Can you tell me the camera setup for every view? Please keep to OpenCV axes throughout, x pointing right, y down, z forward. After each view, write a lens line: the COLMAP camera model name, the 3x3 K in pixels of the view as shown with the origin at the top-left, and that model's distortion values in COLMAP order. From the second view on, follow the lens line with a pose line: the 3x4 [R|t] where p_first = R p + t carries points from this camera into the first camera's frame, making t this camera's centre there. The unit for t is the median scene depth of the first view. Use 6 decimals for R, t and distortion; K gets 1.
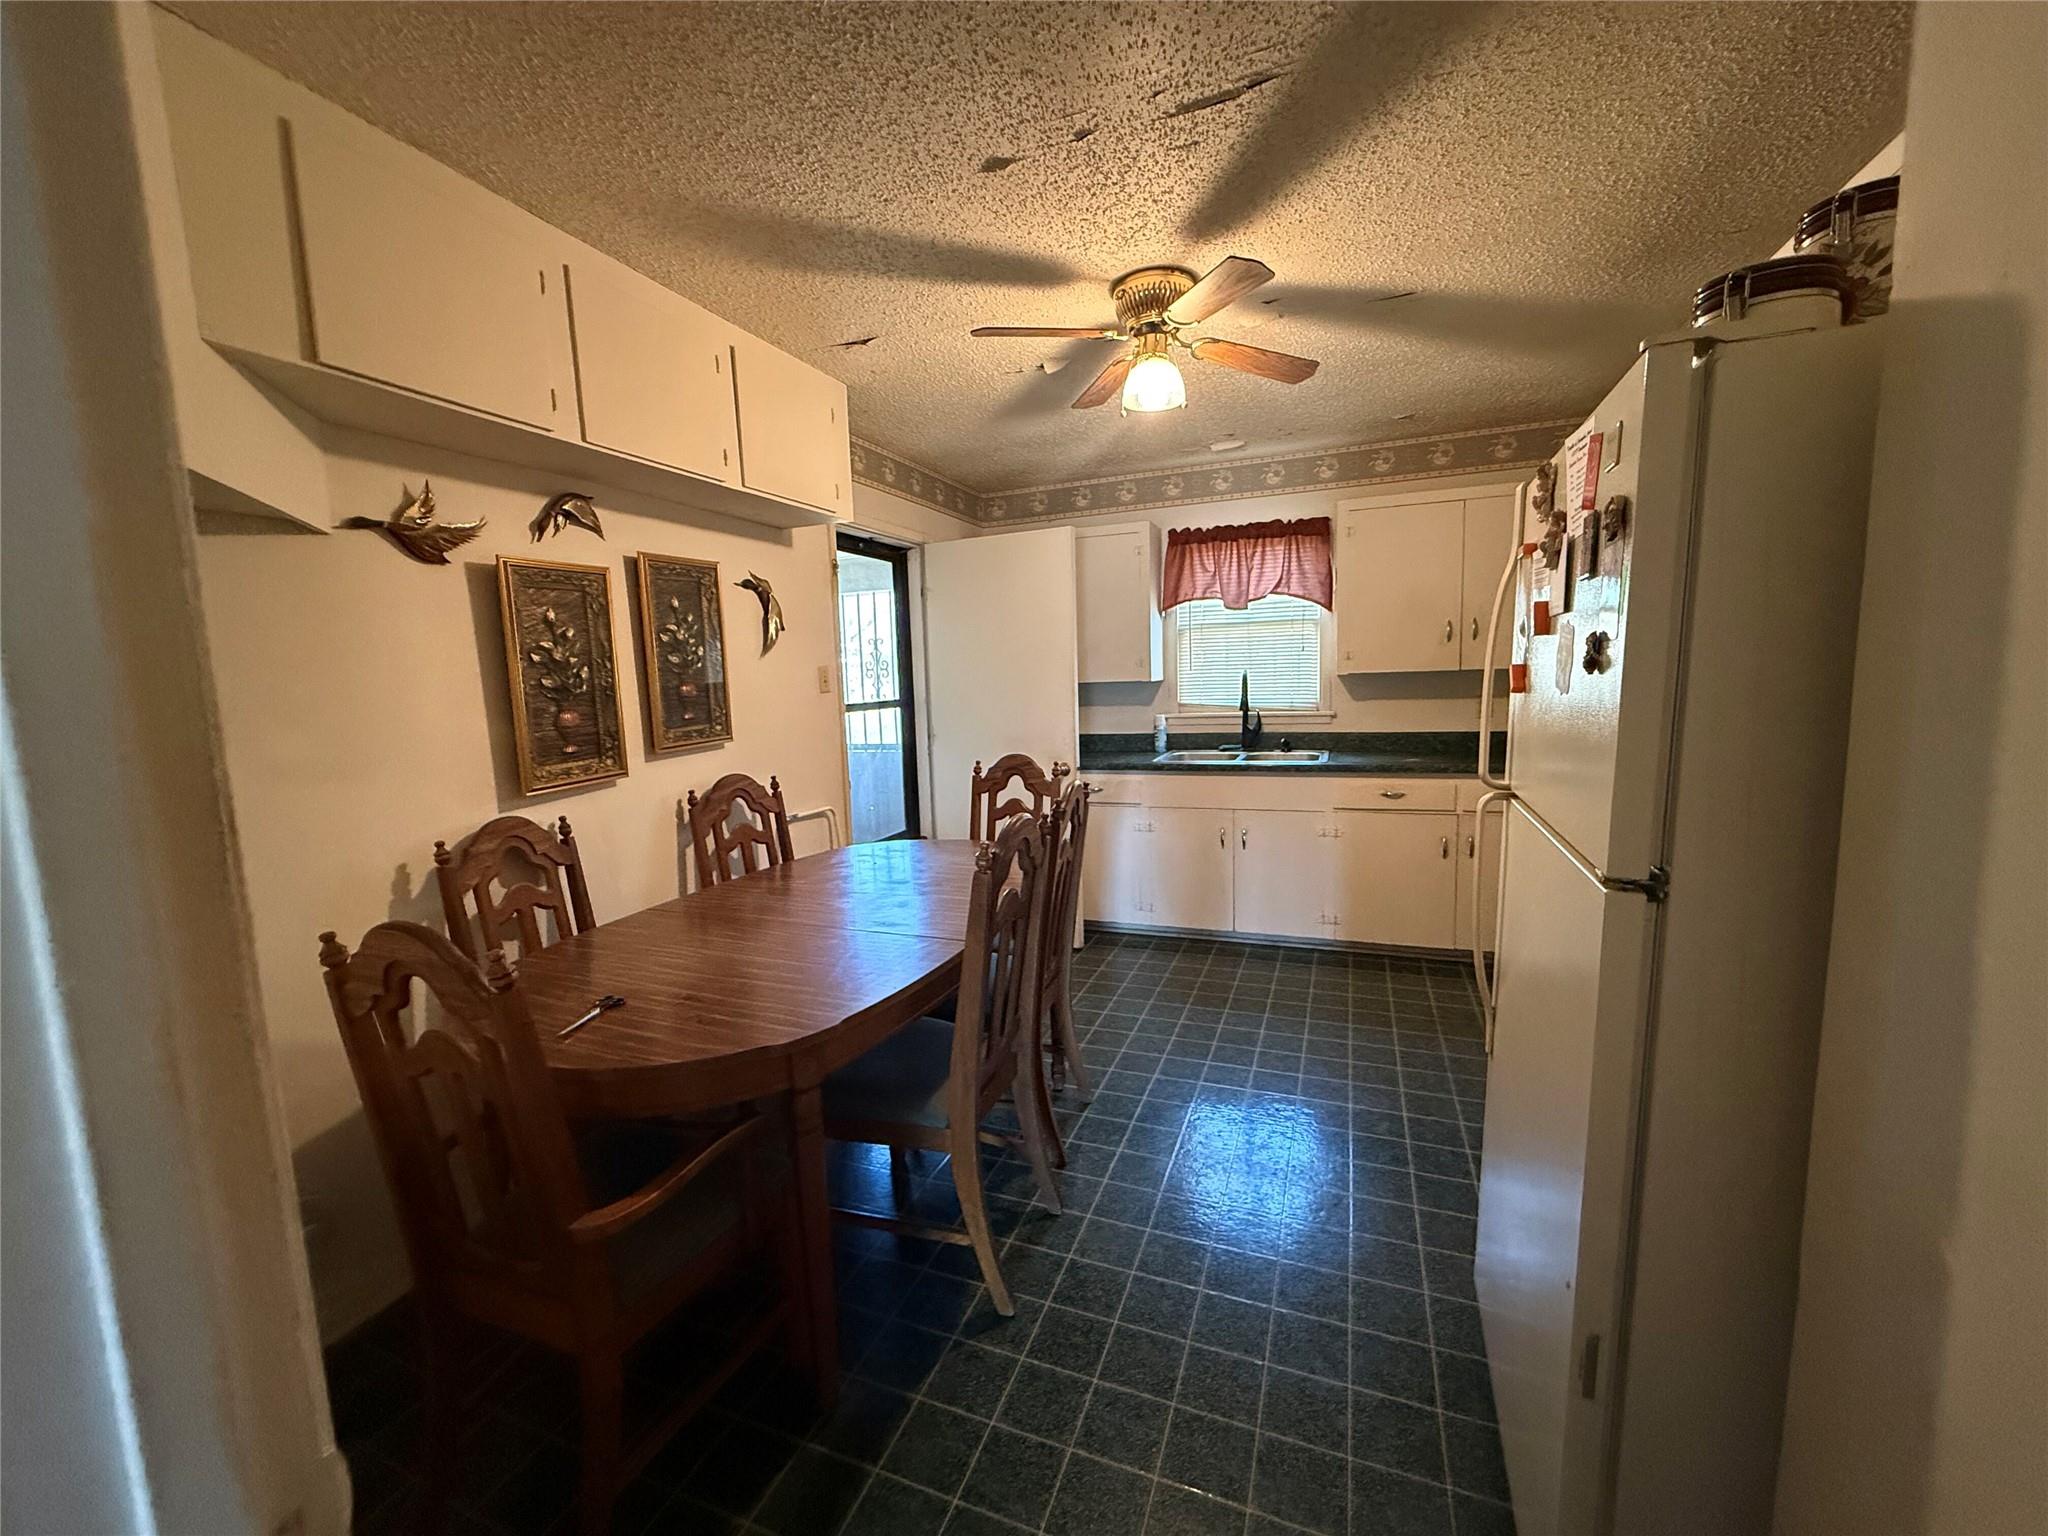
lens RADIAL K [[814.5, 0, 1016.7], [0, 814.5, 769.8], [0, 0, 1]] dist [-0.000991, 0.000181]
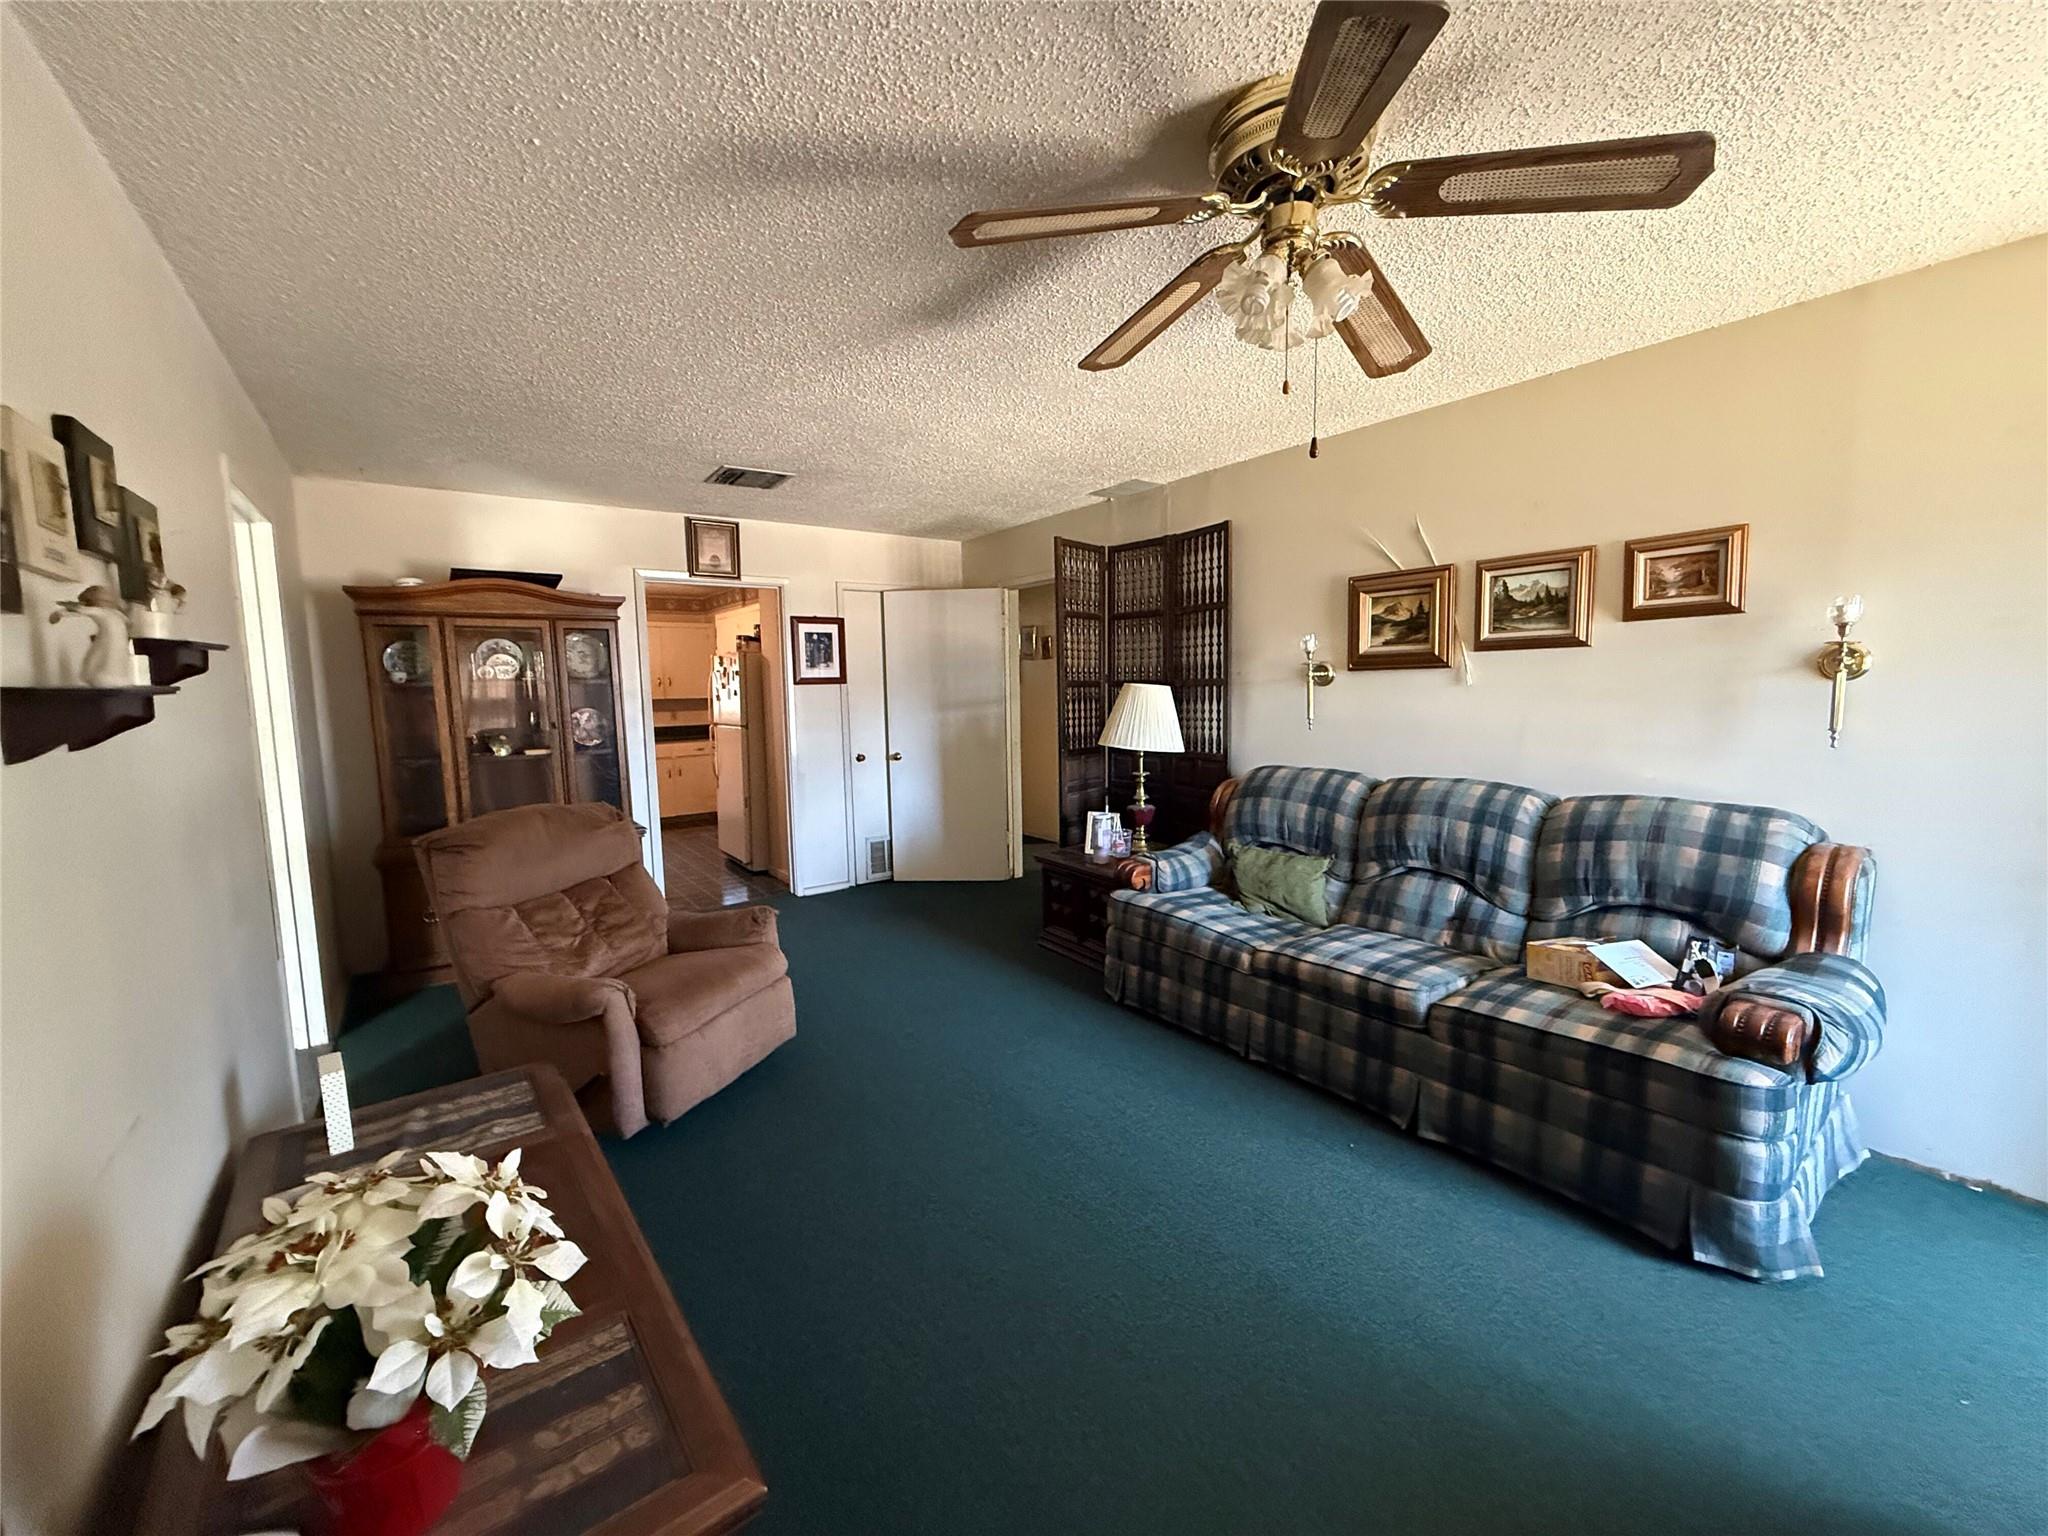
lens RADIAL K [[814.5, 0, 1024.3], [0, 814.5, 768.8], [0, 0, 1]] dist [-0.000991, 0.000181]
pose [[0.525368, -0.064778, 0.848405, -1.202862], [0.103397, 0.994569, 0.011910, 0.205888], [-0.844569, 0.081465, 0.529213, -1.437123]]
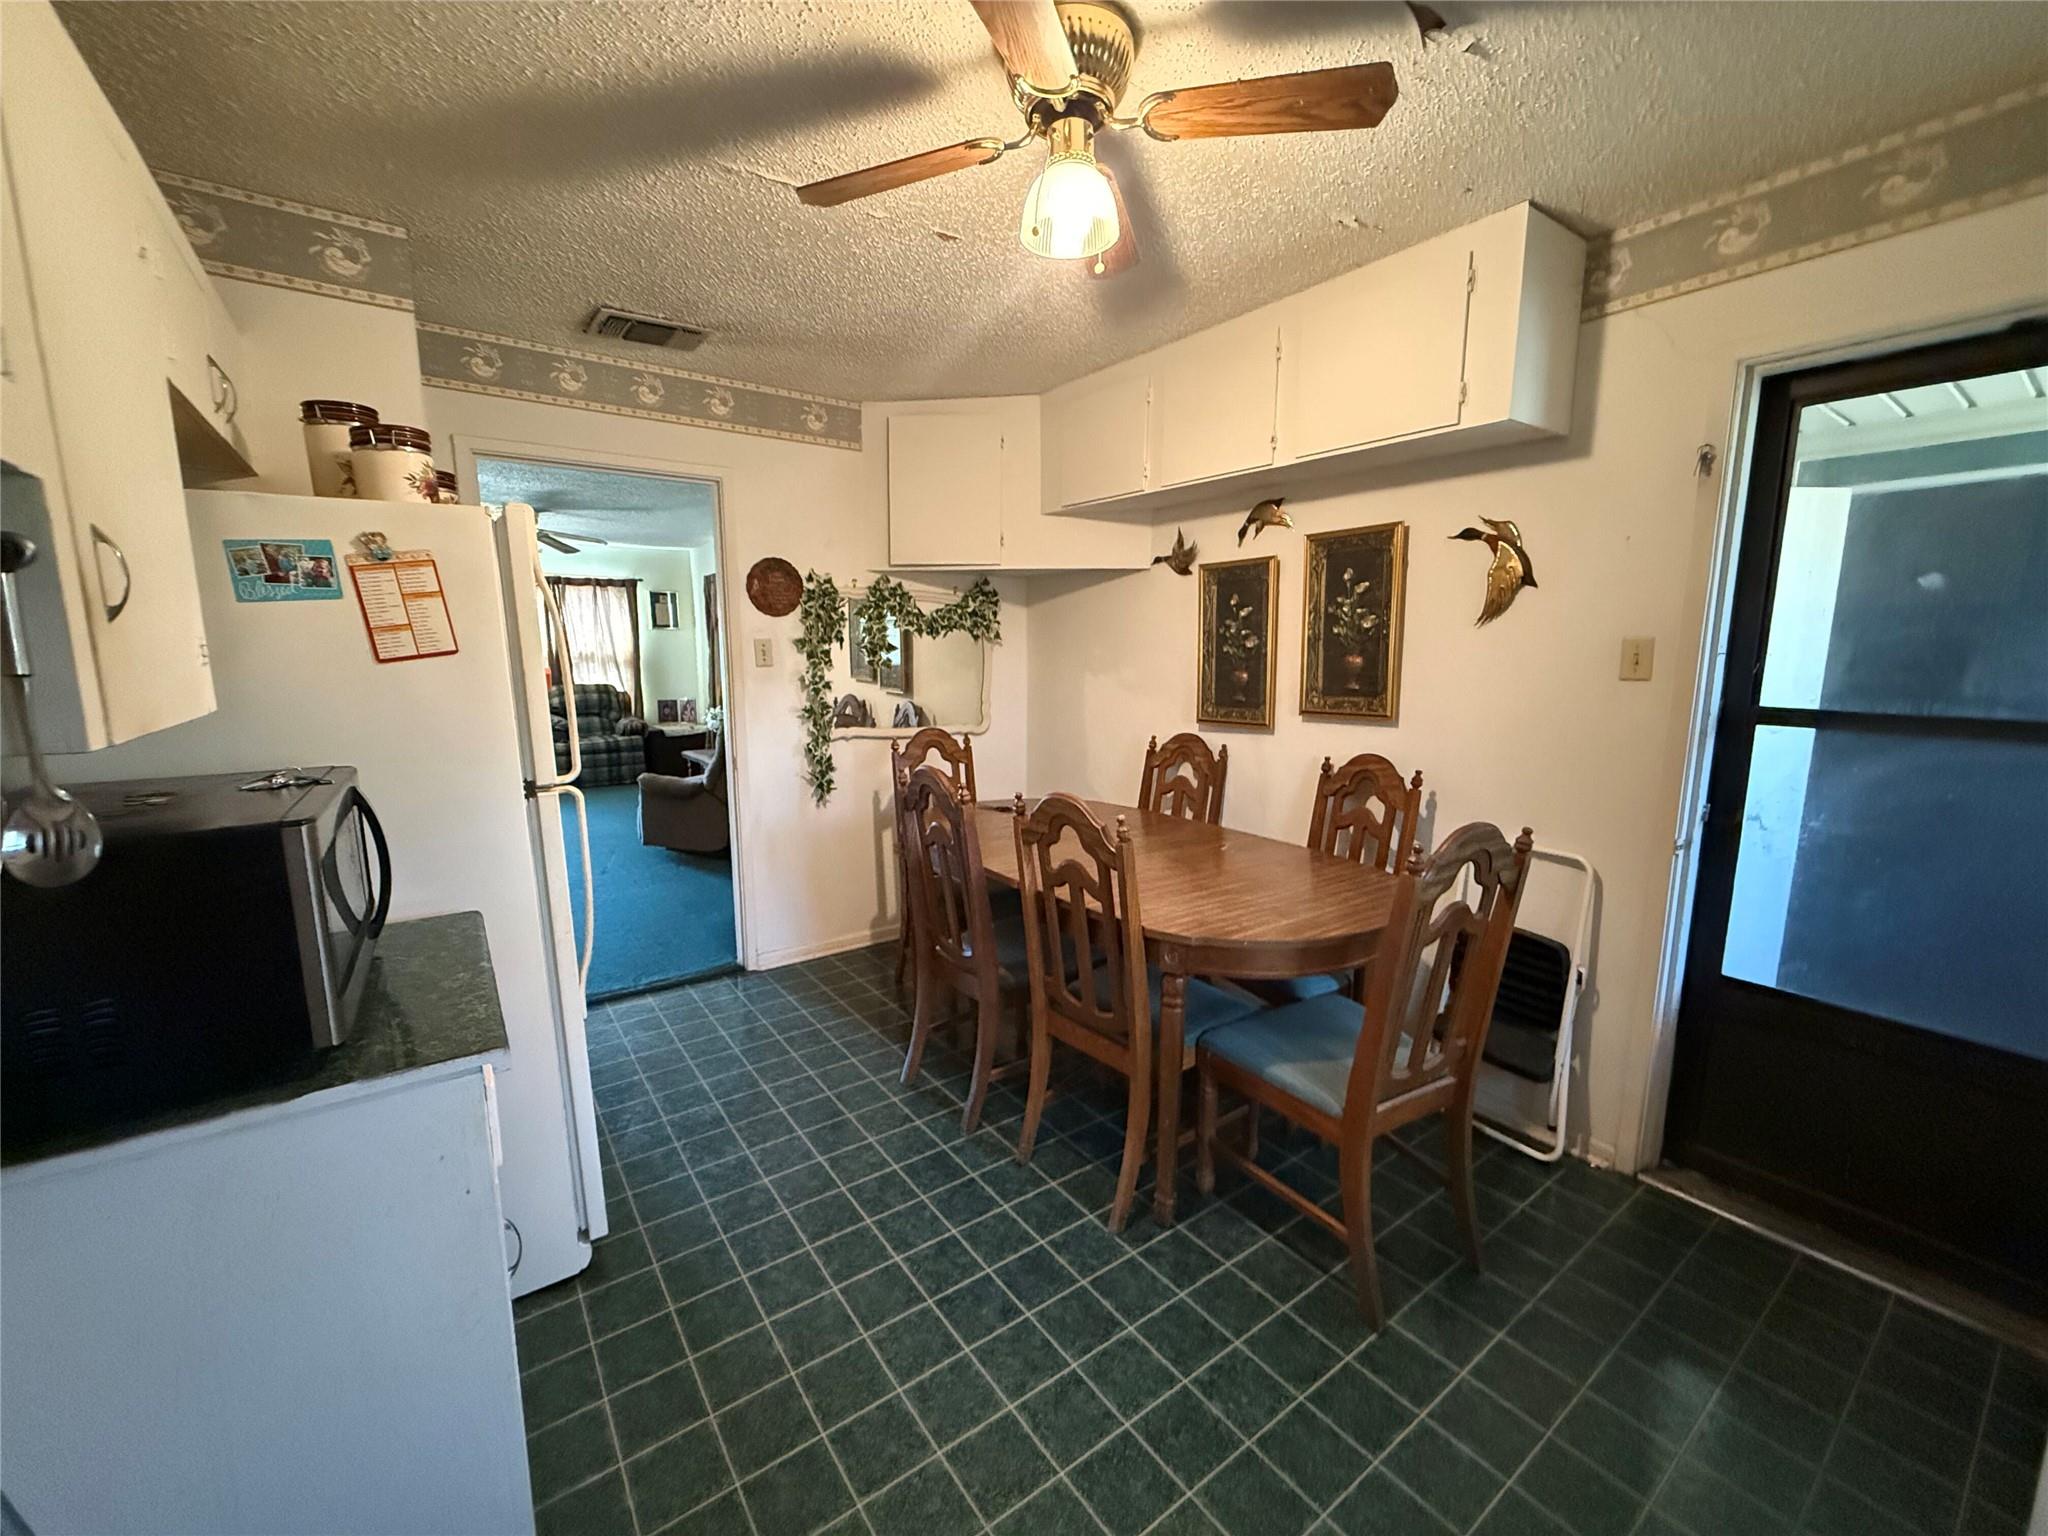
lens RADIAL K [[814.5, 0, 1021.1], [0, 814.5, 770.5], [0, 0, 1]] dist [-0.000991, 0.000181]
pose [[-0.535051, 0.165298, -0.828491, 0.638149], [-0.081171, 0.966076, 0.245170, -0.171512], [0.840911, 0.198428, -0.503483, 1.133417]]
